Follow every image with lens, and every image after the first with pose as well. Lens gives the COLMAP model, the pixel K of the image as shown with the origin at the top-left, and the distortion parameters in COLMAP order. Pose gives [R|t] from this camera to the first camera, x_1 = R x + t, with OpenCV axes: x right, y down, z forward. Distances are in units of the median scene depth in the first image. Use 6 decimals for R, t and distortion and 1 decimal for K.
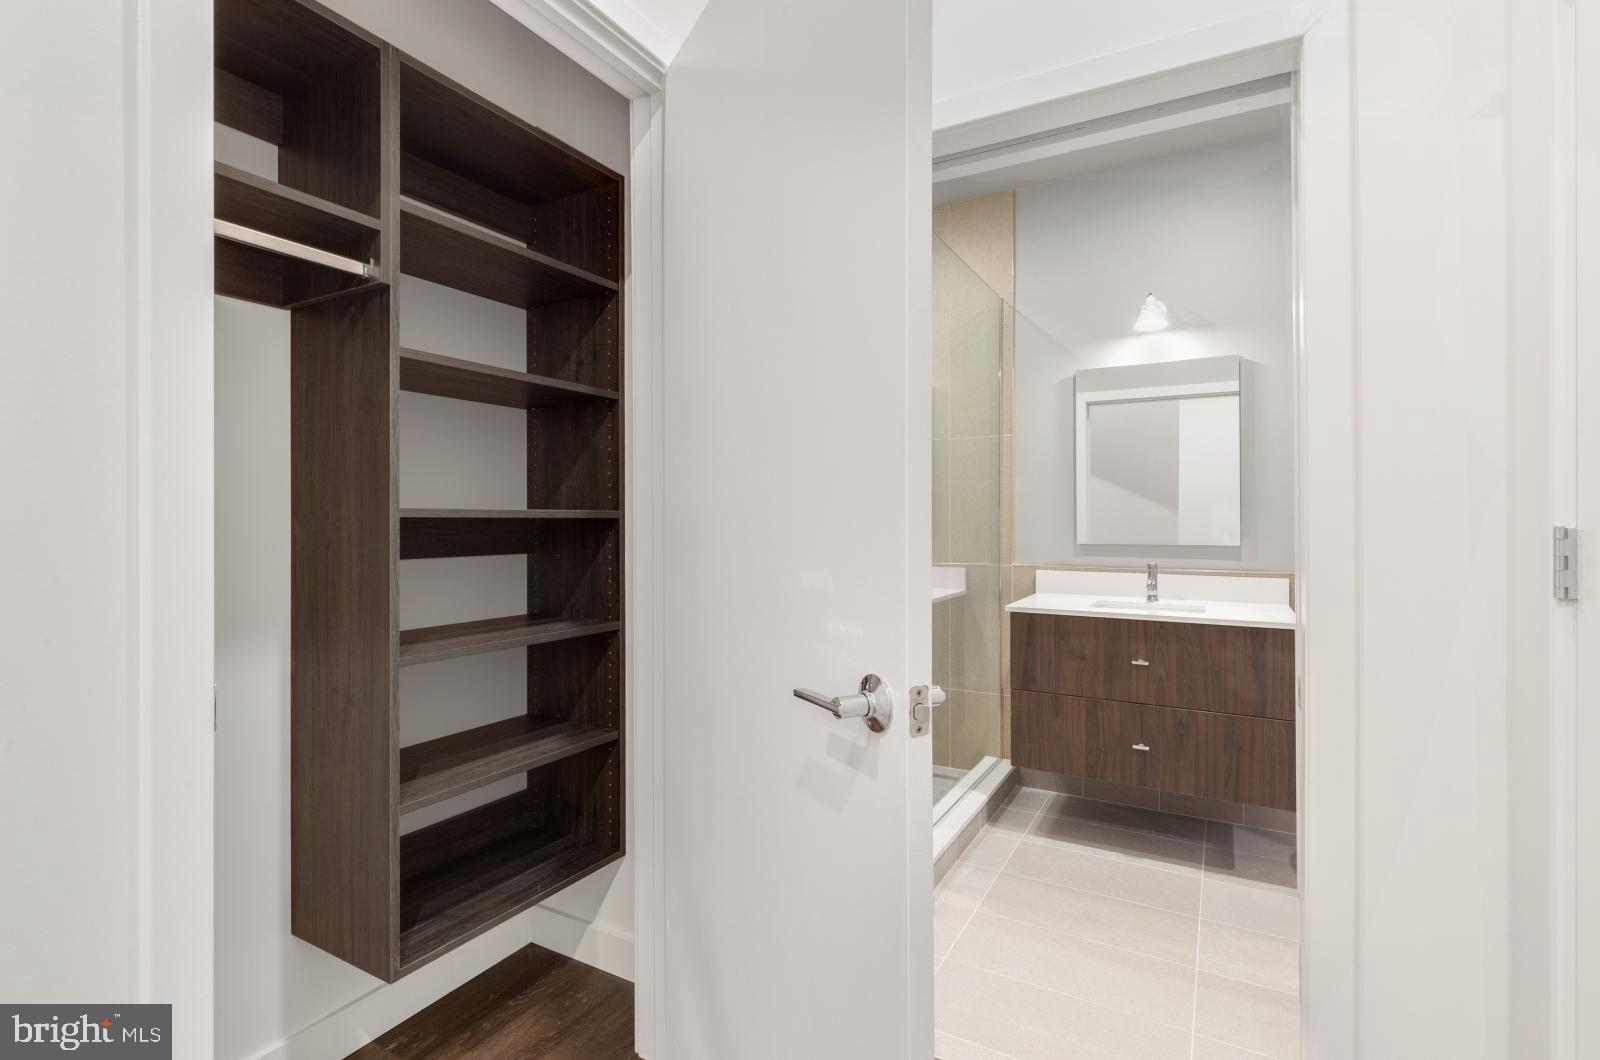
lens RADIAL K [[769.6, 0, 772.8], [0, 769.6, 515.7], [0, 0, 1]] dist [0.000733, -0.000012]
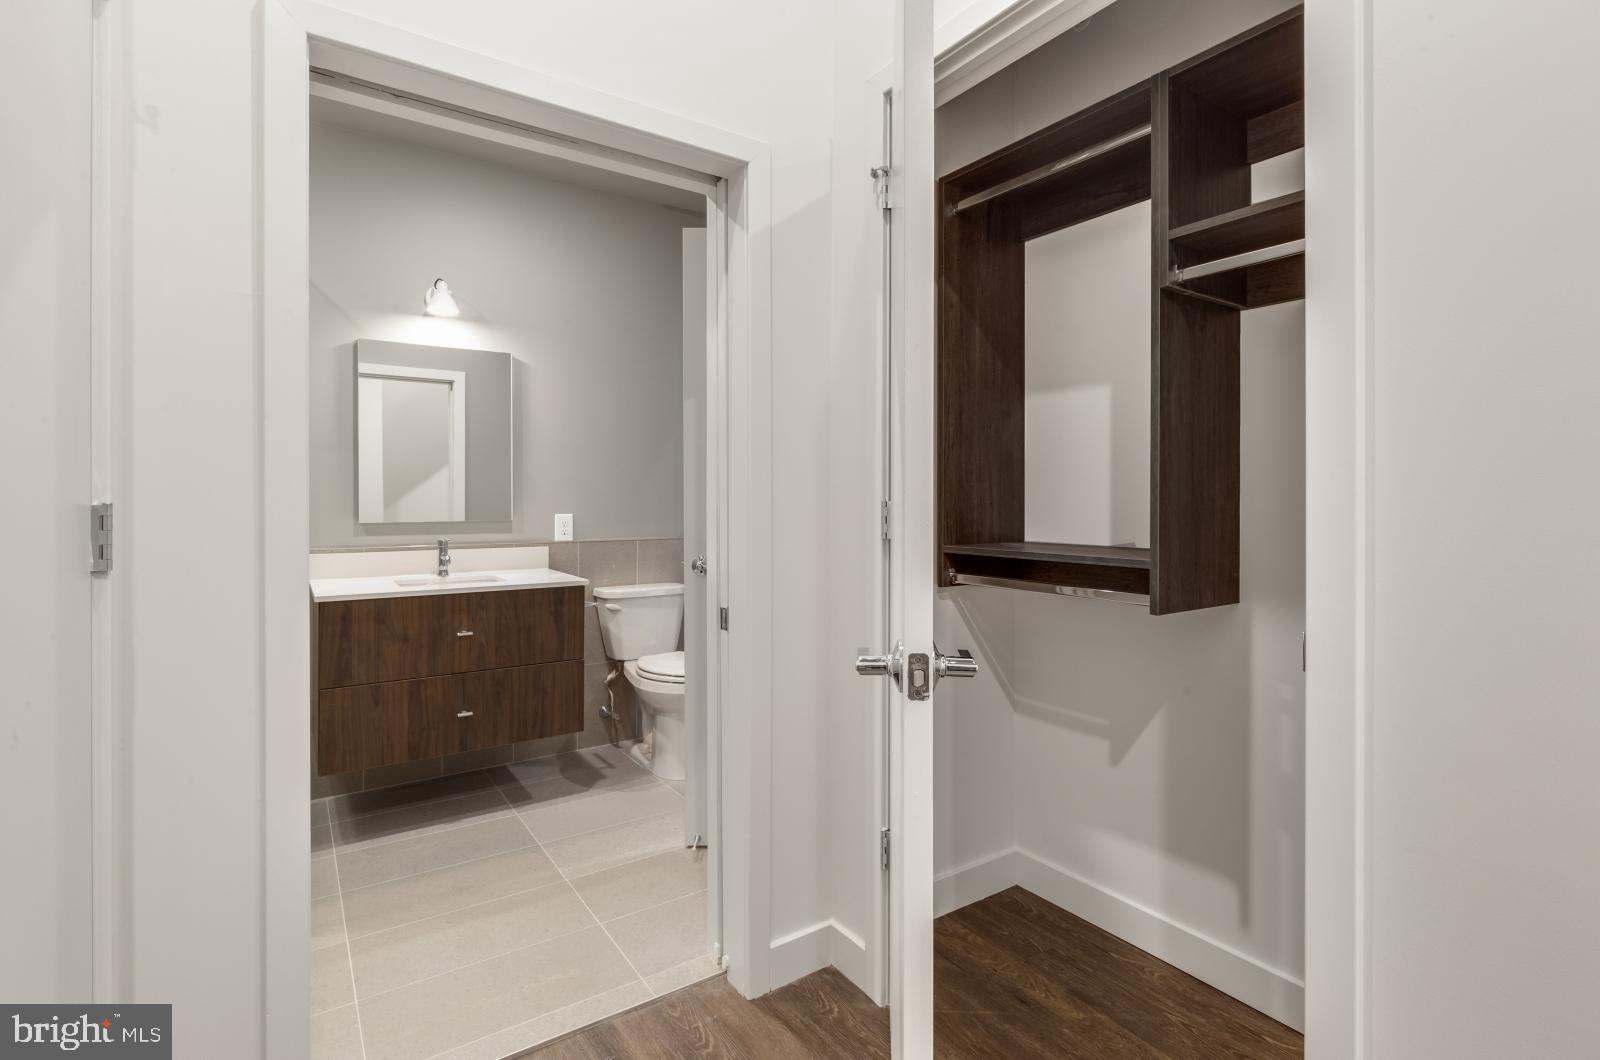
lens RADIAL K [[761.4, 0, 805.9], [0, 761.4, 500.5], [0, 0, 1]] dist [0.001253, 0.000142]
pose [[0.426100, -0.003327, 0.904670, -0.251657], [-0.003581, 0.999979, 0.005364, 0.002051], [-0.904669, -0.005525, 0.426079, 0.131670]]
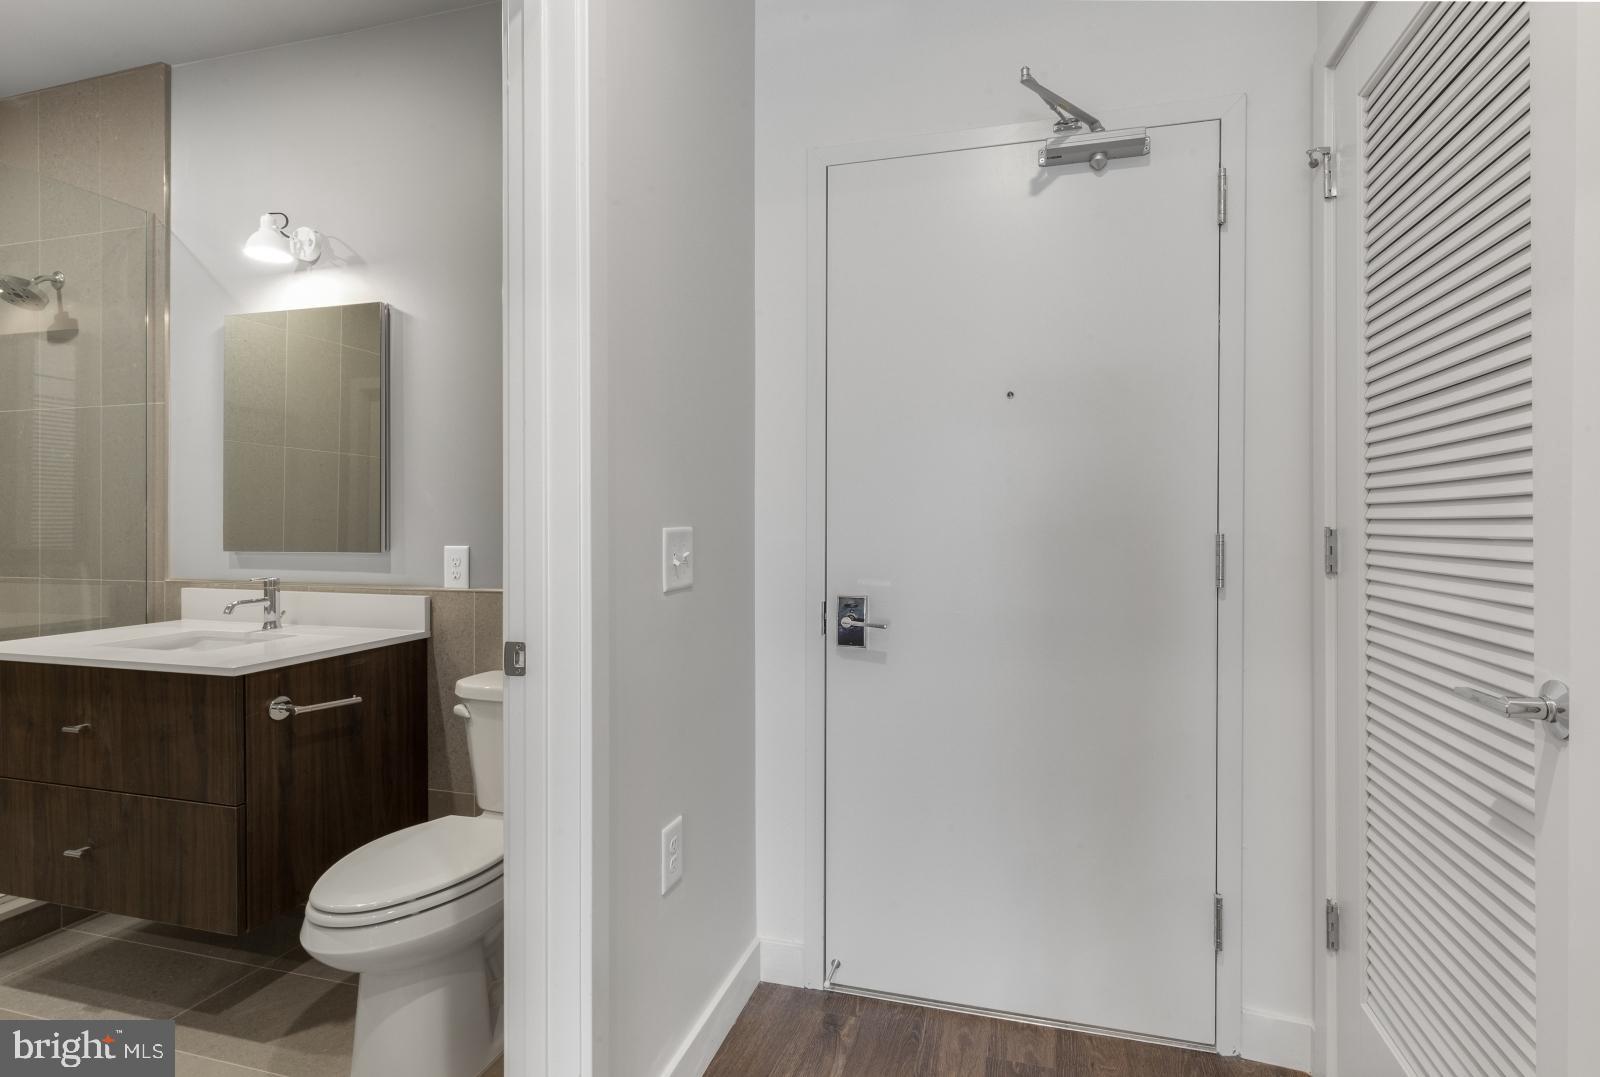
lens RADIAL K [[790.0, 0, 818.4], [0, 790.0, 517.6], [0, 0, 1]] dist [0.001323, 0.000281]
pose [[0.967328, 0.002422, 0.253517, 0.893819], [-0.002675, 0.999996, 0.000650, 0.001774], [-0.253514, -0.001307, 0.967331, 0.149536]]
